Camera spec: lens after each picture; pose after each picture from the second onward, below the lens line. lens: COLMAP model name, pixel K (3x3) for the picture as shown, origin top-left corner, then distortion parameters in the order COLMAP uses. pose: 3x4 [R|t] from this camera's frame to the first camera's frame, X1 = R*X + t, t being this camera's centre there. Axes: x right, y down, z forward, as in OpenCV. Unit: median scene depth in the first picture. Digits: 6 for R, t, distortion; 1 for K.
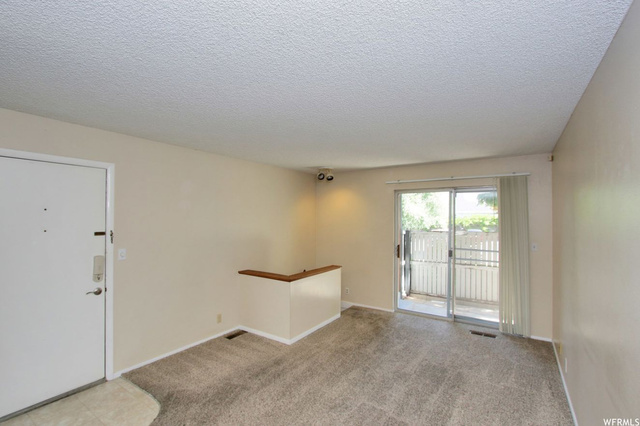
lens RADIAL K [[294.6, 0, 321.9], [0, 294.6, 214.1], [0, 0, 1]] dist [-0.021262, 0.001401]
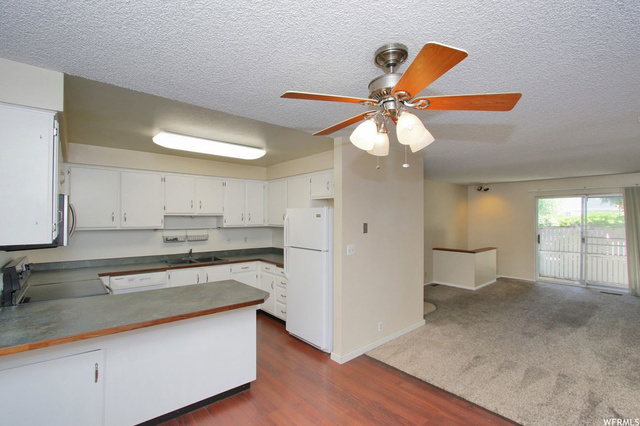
lens RADIAL K [[294.6, 0, 319.1], [0, 294.6, 212.6], [0, 0, 1]] dist [-0.021262, 0.001401]
pose [[0.962069, -0.005799, -0.272746, -0.384738], [0.005580, 0.999983, -0.001578, -0.005700], [0.272751, -0.000003, 0.962085, -0.660537]]
